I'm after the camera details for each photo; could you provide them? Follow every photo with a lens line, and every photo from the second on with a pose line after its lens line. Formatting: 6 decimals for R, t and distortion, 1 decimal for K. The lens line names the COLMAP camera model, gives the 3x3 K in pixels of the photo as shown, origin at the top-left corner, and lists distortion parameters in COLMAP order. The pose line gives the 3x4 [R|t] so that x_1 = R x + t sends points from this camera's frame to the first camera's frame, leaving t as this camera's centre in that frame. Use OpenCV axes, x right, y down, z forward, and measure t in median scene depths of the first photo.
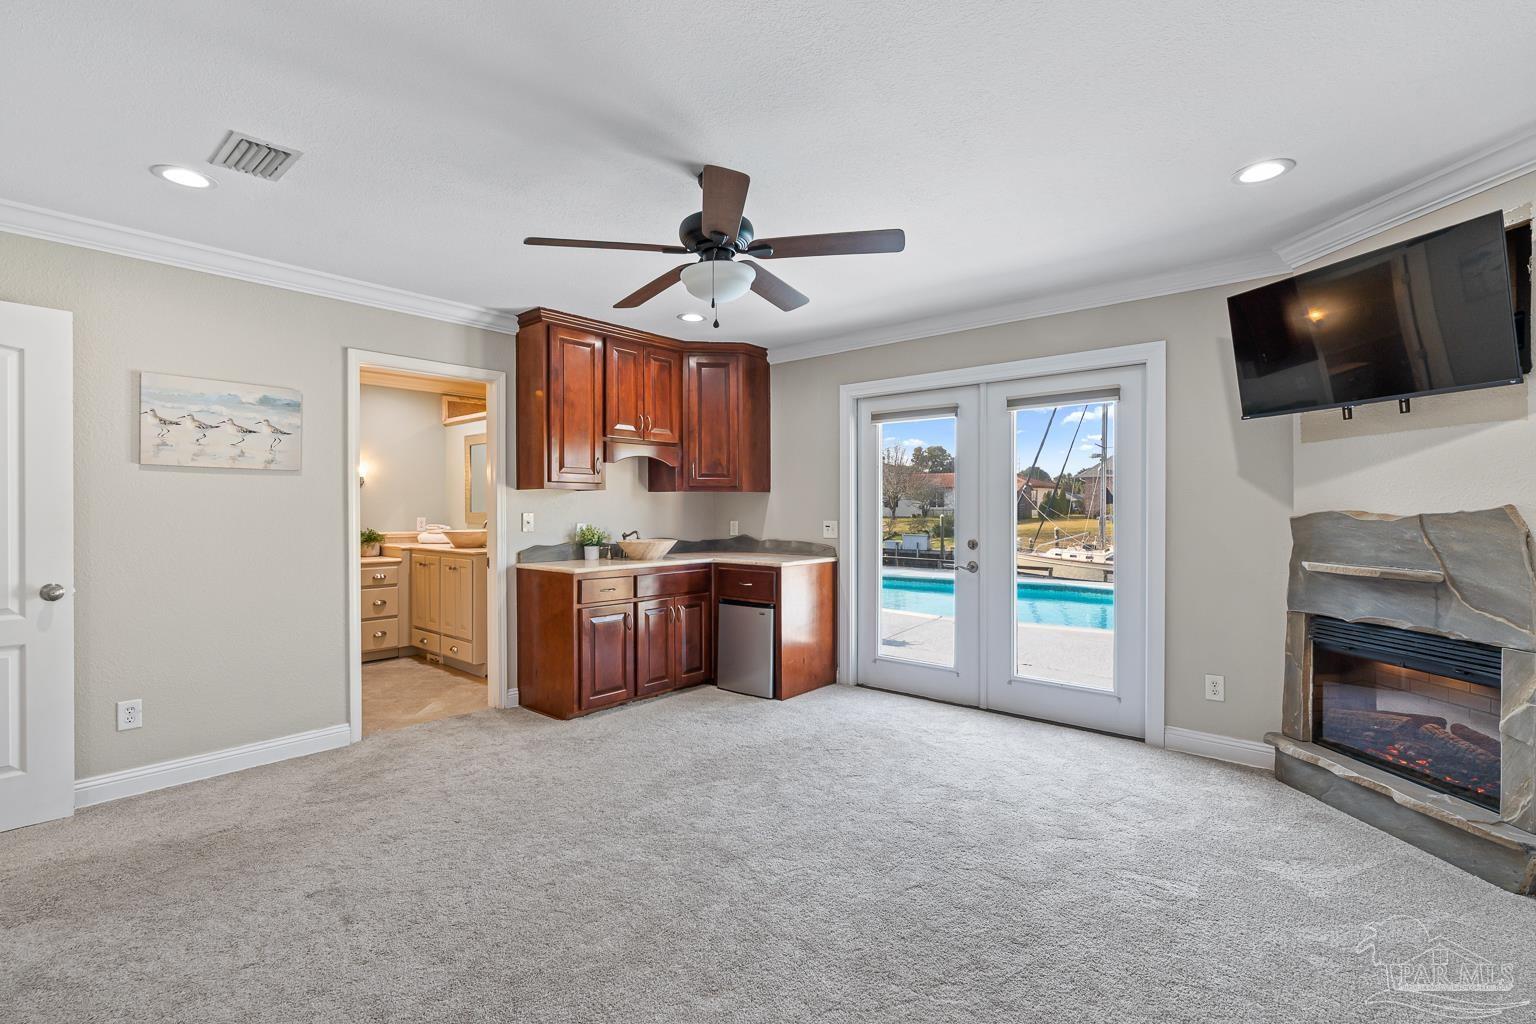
lens RADIAL K [[700.8, 0, 768.2], [0, 700.8, 508.9], [0, 0, 1]] dist [-0.011954, 0.007056]
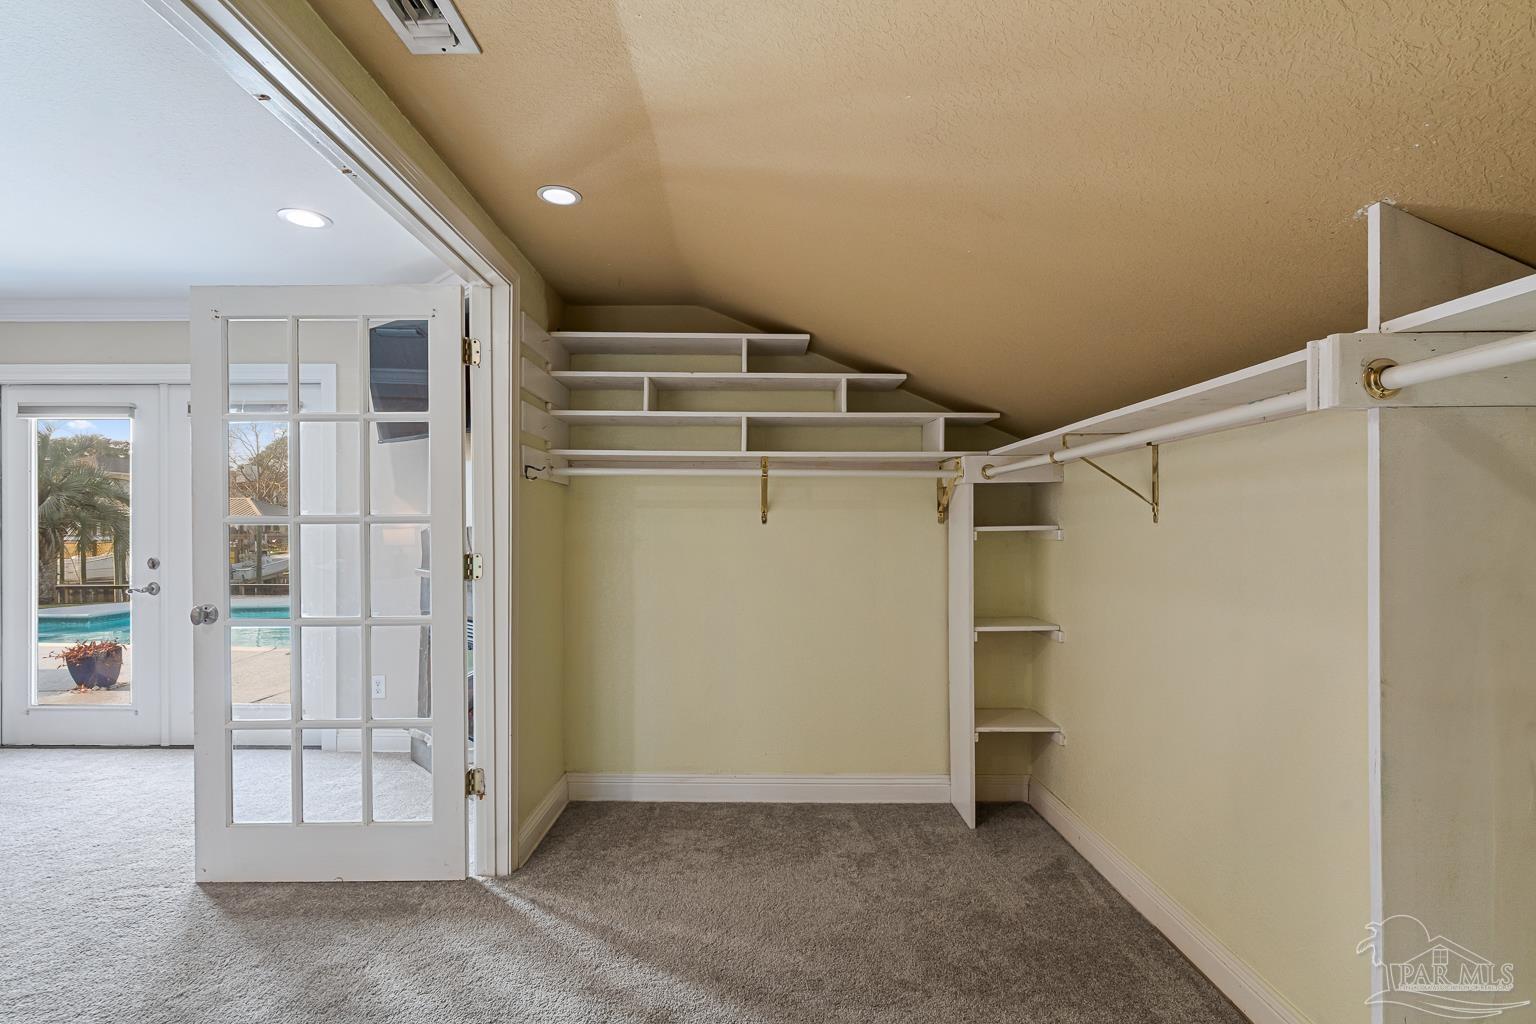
lens RADIAL K [[700.8, 0, 775.1], [0, 700.8, 529.1], [0, 0, 1]] dist [-0.011954, 0.007056]
pose [[0.755136, 0.003654, 0.655558, 0.303708], [-0.002454, 0.999993, -0.002746, 0.007400], [-0.655563, 0.000465, 0.755140, -0.183718]]
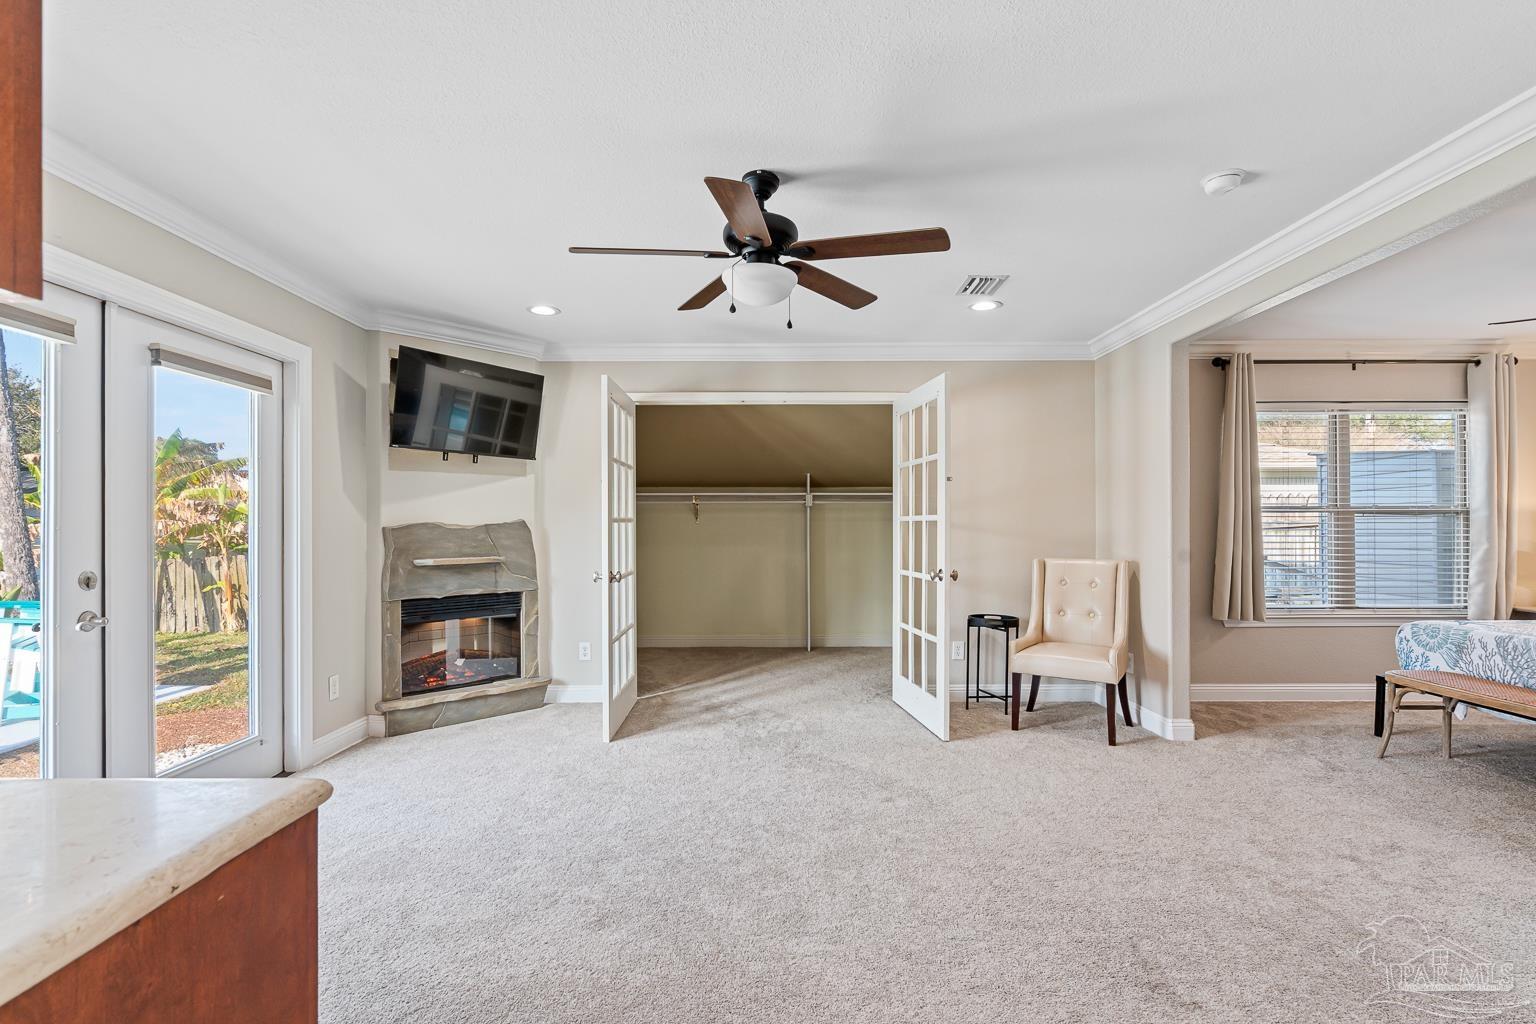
lens RADIAL K [[700.8, 0, 764.2], [0, 700.8, 527.8], [0, 0, 1]] dist [-0.011954, 0.007056]
pose [[-0.644728, 0.002888, 0.764406, -0.479321], [0.007543, 0.999968, 0.002584, 0.010202], [-0.764375, 0.007432, -0.644730, 0.936684]]
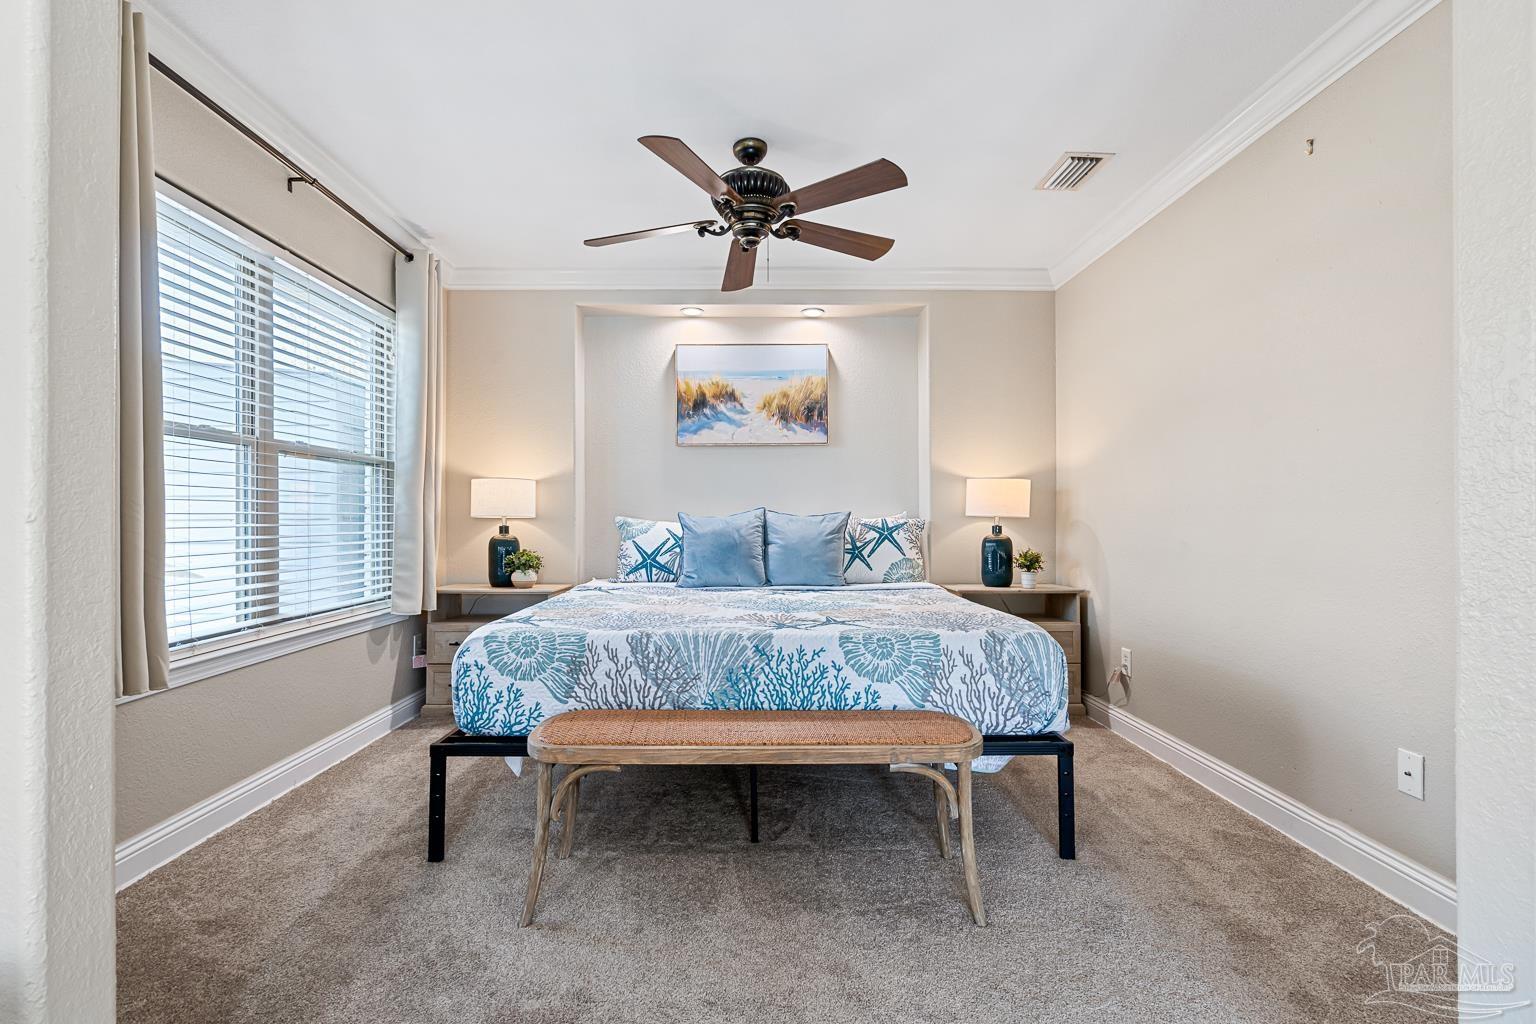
lens RADIAL K [[700.8, 0, 766.1], [0, 700.8, 509.8], [0, 0, 1]] dist [-0.011954, 0.007056]
pose [[-0.750508, -0.008620, -0.660805, -0.156121], [-0.004861, 0.999960, -0.007523, 0.051456], [0.660843, -0.002434, -0.750520, 0.258935]]
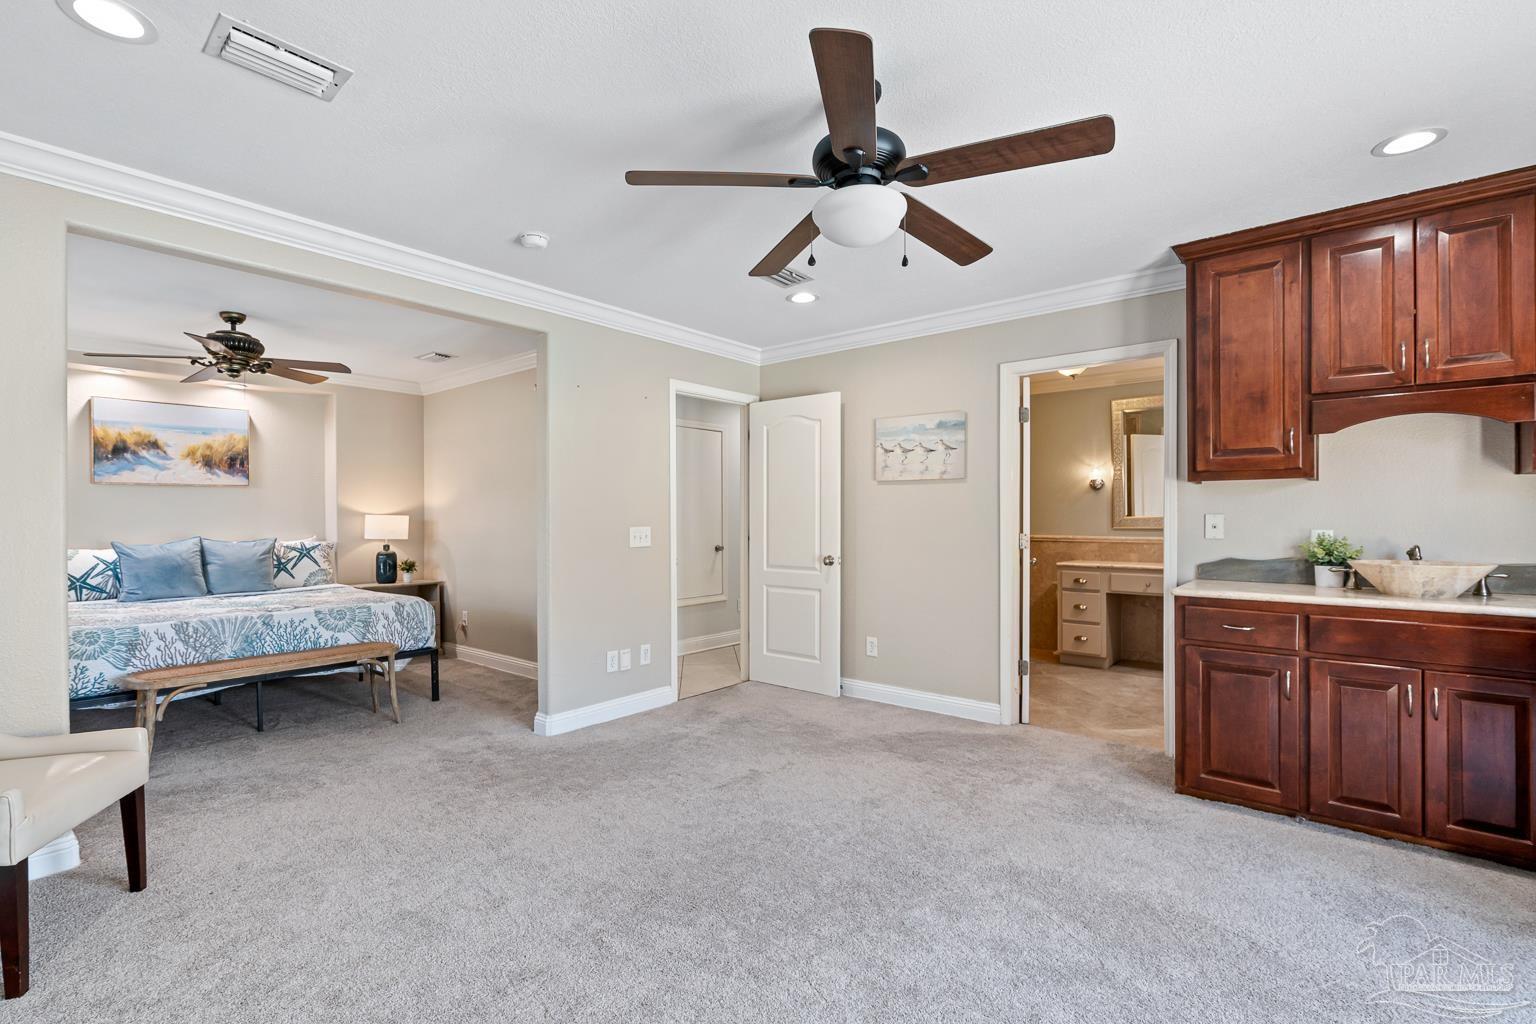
lens RADIAL K [[700.8, 0, 756.5], [0, 700.8, 519.3], [0, 0, 1]] dist [-0.011954, 0.007056]
pose [[0.003618, 0.001492, -0.999992, 0.417844], [-0.000964, 0.999998, 0.001489, 0.011077], [0.999993, 0.000959, 0.003620, 0.511843]]
